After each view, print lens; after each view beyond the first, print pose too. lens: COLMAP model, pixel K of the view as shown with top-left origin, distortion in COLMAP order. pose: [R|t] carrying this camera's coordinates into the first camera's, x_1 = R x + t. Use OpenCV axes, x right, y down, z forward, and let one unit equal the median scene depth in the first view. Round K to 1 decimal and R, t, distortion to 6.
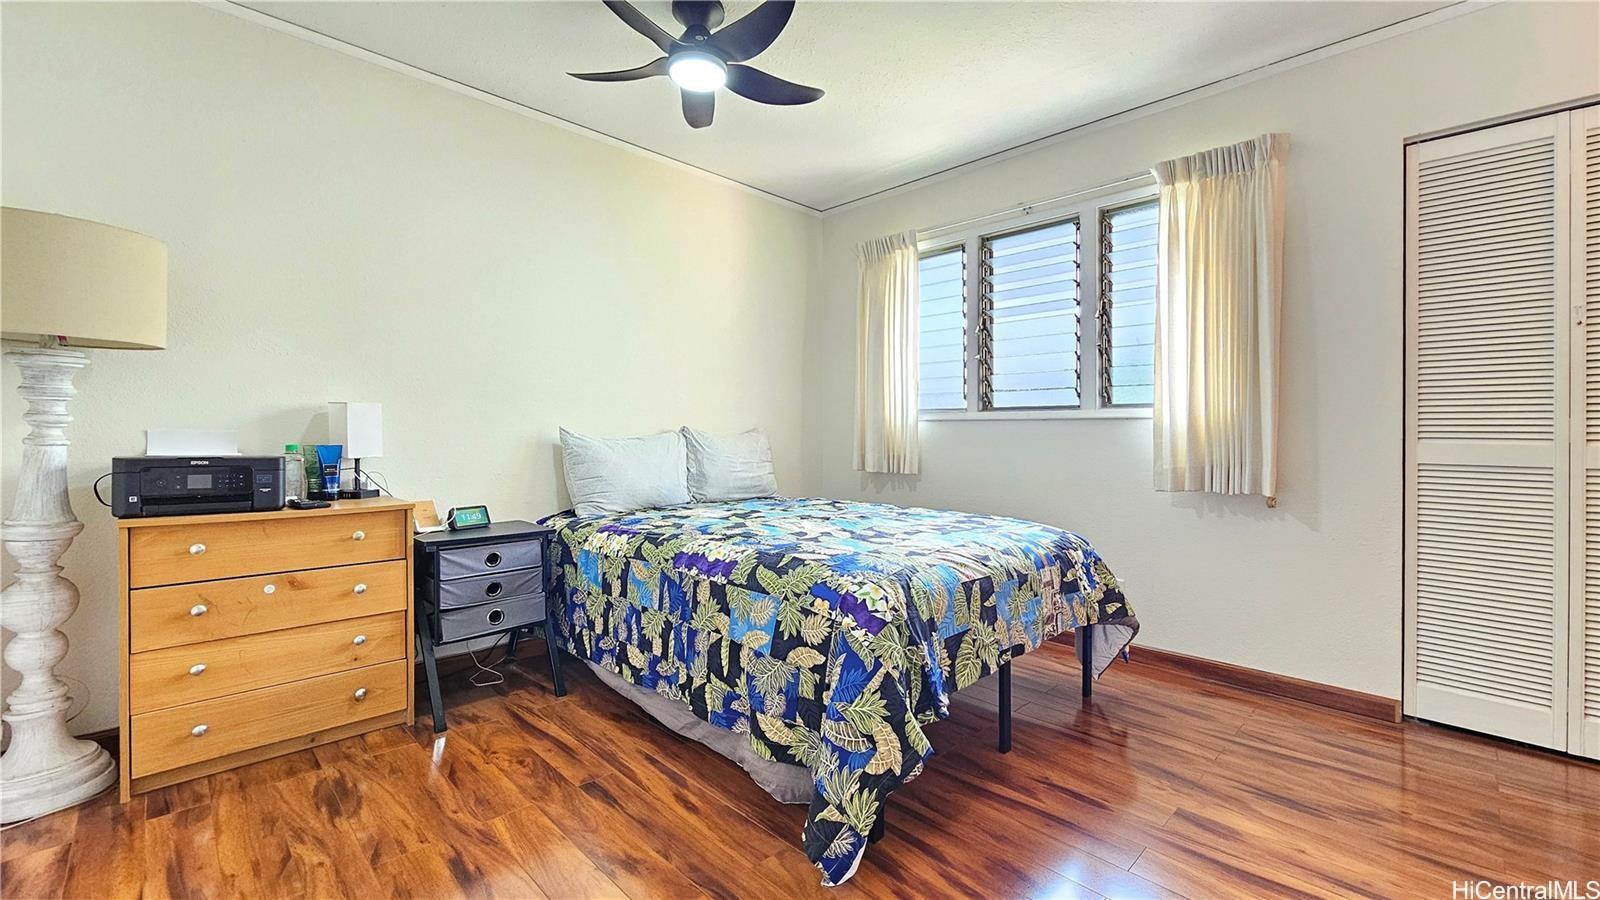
lens RADIAL K [[648.4, 0, 806.3], [0, 648.4, 444.8], [0, 0, 1]] dist [0.002439, -0.000404]
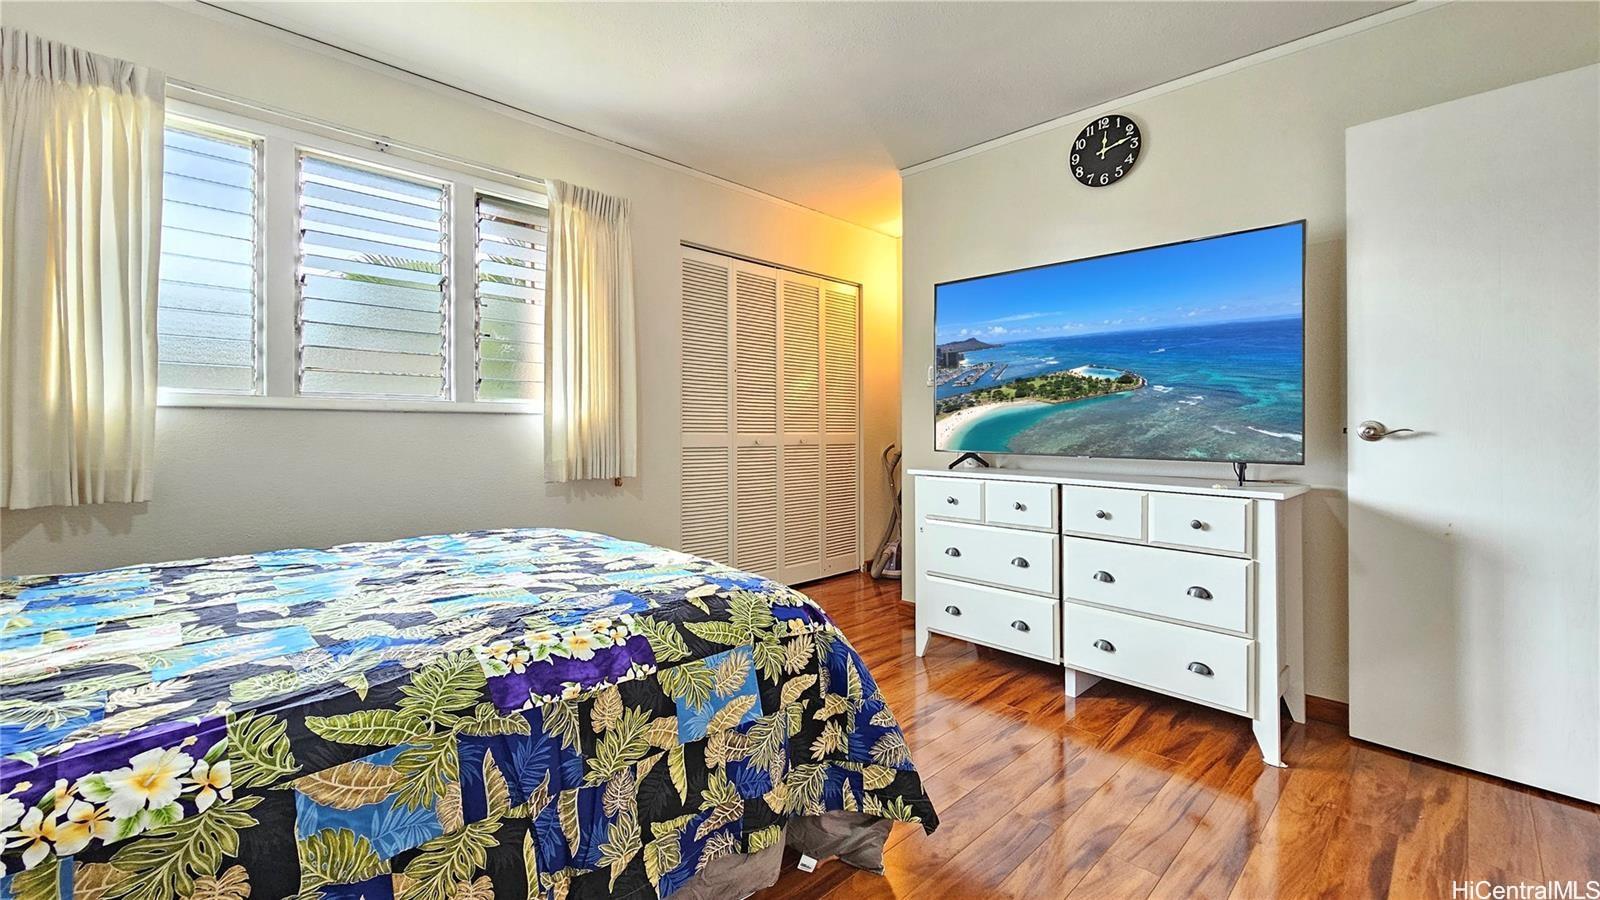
lens RADIAL K [[648.4, 0, 794.4], [0, 648.4, 425.8], [0, 0, 1]] dist [0.002439, -0.000404]
pose [[0.023448, -0.003417, 0.999719, -0.769884], [0.011392, 0.999930, 0.003151, -0.032069], [-0.999660, 0.011315, 0.023485, 0.845588]]
